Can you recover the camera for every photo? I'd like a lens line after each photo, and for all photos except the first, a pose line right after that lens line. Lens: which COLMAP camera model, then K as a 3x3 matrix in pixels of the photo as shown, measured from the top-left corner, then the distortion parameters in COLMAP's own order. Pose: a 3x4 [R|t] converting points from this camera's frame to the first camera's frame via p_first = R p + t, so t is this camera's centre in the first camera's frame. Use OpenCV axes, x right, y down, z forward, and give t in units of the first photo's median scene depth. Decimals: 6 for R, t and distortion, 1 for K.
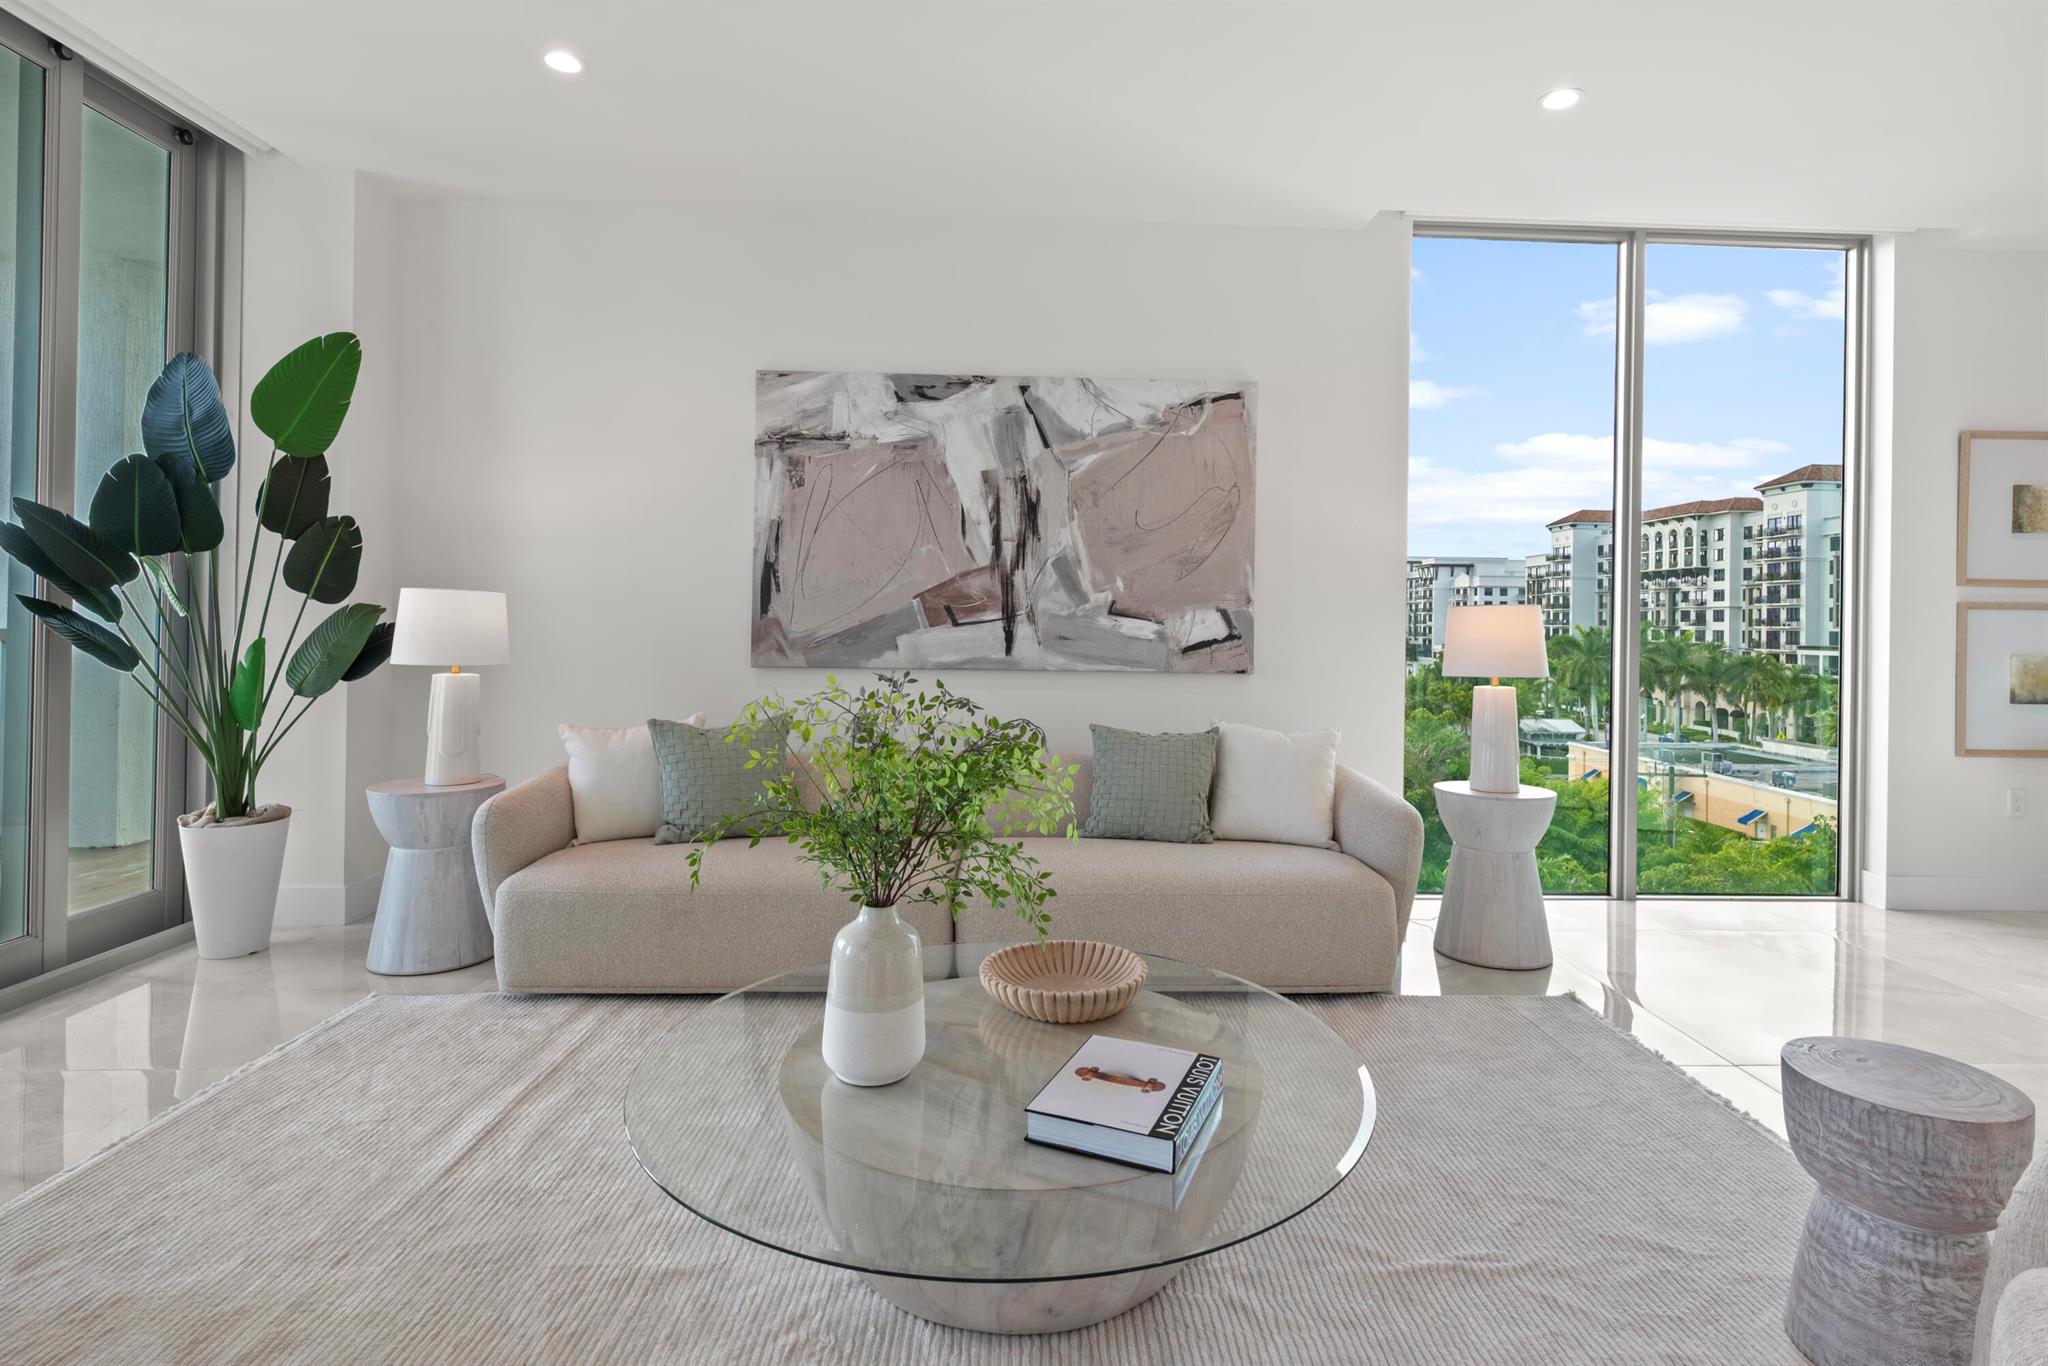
lens RADIAL K [[1023.4, 0, 1057.9], [0, 1023.4, 619.0], [0, 0, 1]] dist [-0.002390, 0.000693]
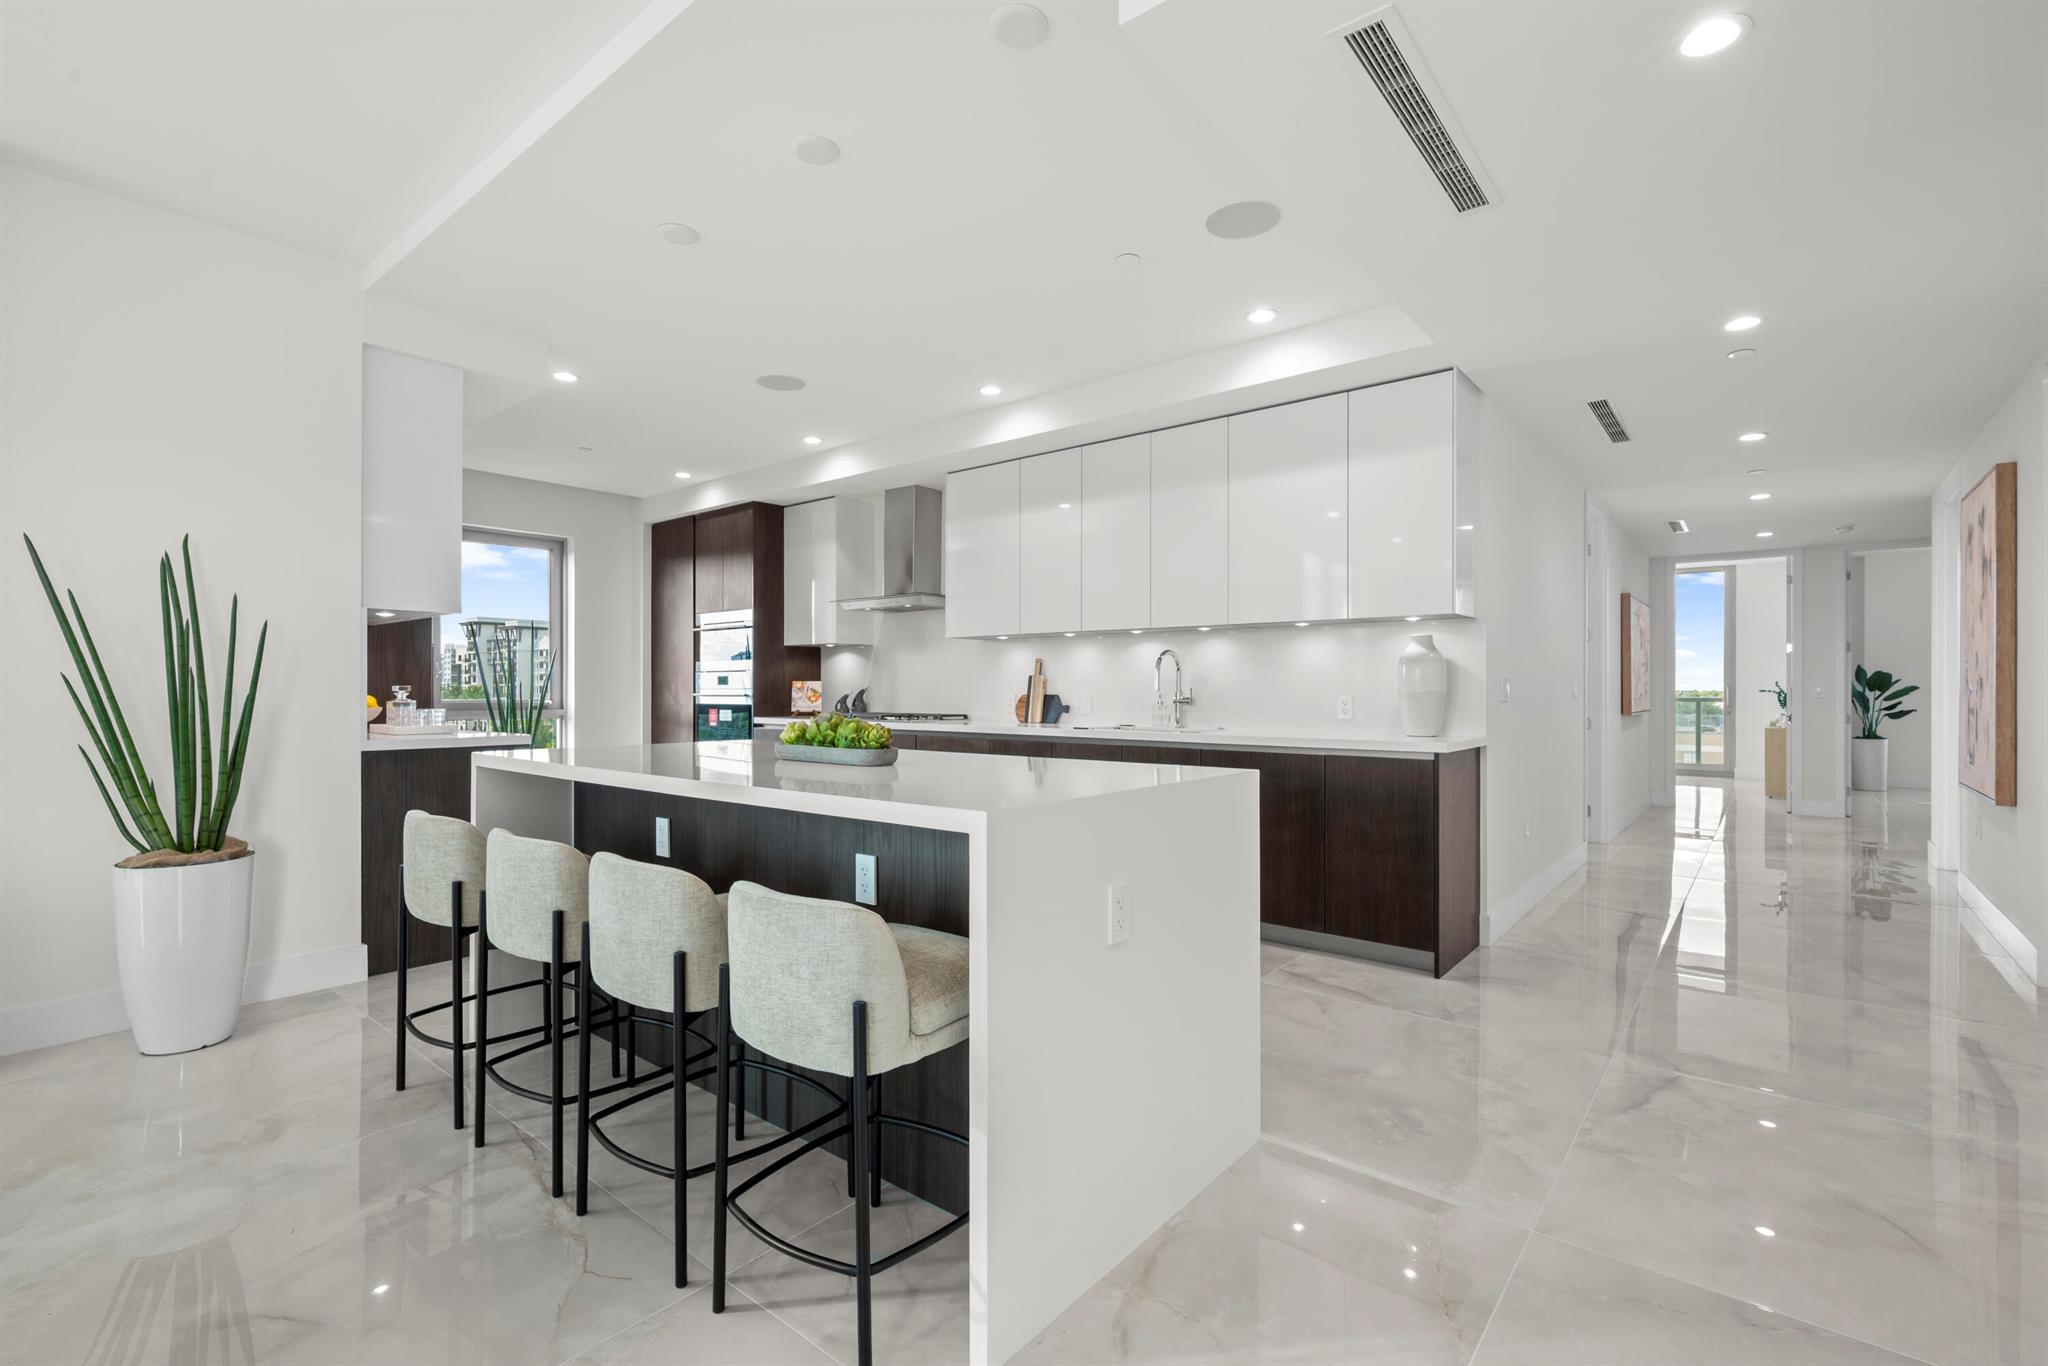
lens RADIAL K [[915.0, 0, 1019.3], [0, 915.0, 697.4], [0, 0, 1]] dist [-0.000188, -0.000966]
pose [[0.672987, -0.020126, 0.739380, 1.377865], [0.005207, 0.999734, 0.022474, 0.021497], [-0.739636, -0.011274, 0.672913, 0.019225]]
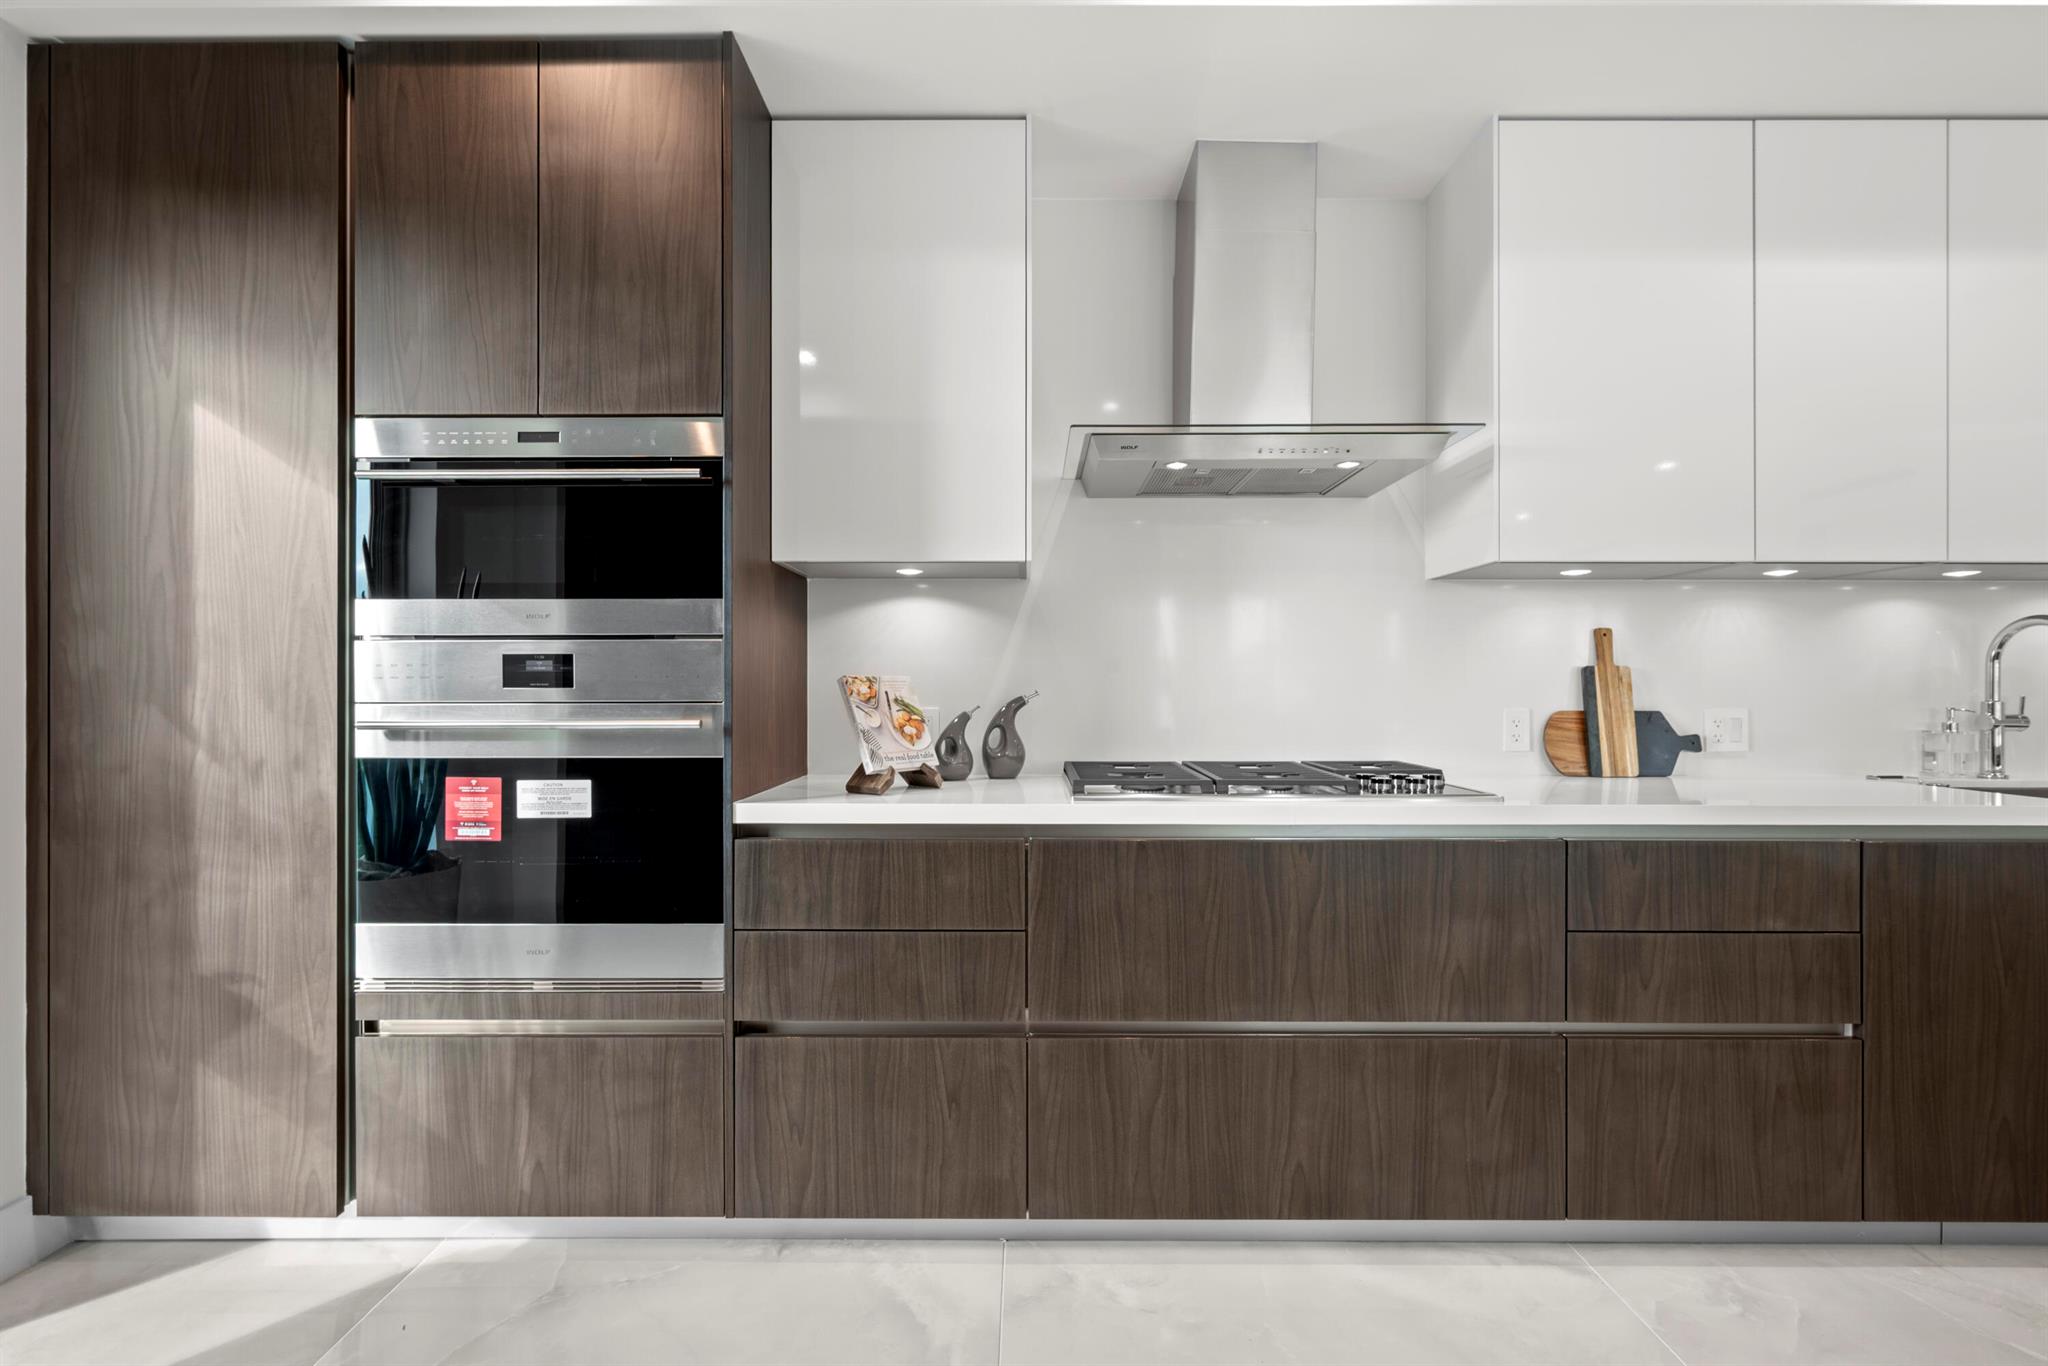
lens RADIAL K [[876.7, 0, 1024.7], [0, 876.7, 690.2], [0, 0, 1]] dist [-0.001700, 0.000863]
pose [[0.053947, -0.014533, 0.998438, 1.832655], [-0.002452, 0.999889, 0.014687, 0.028061], [-0.998541, -0.003241, 0.053906, 1.286551]]
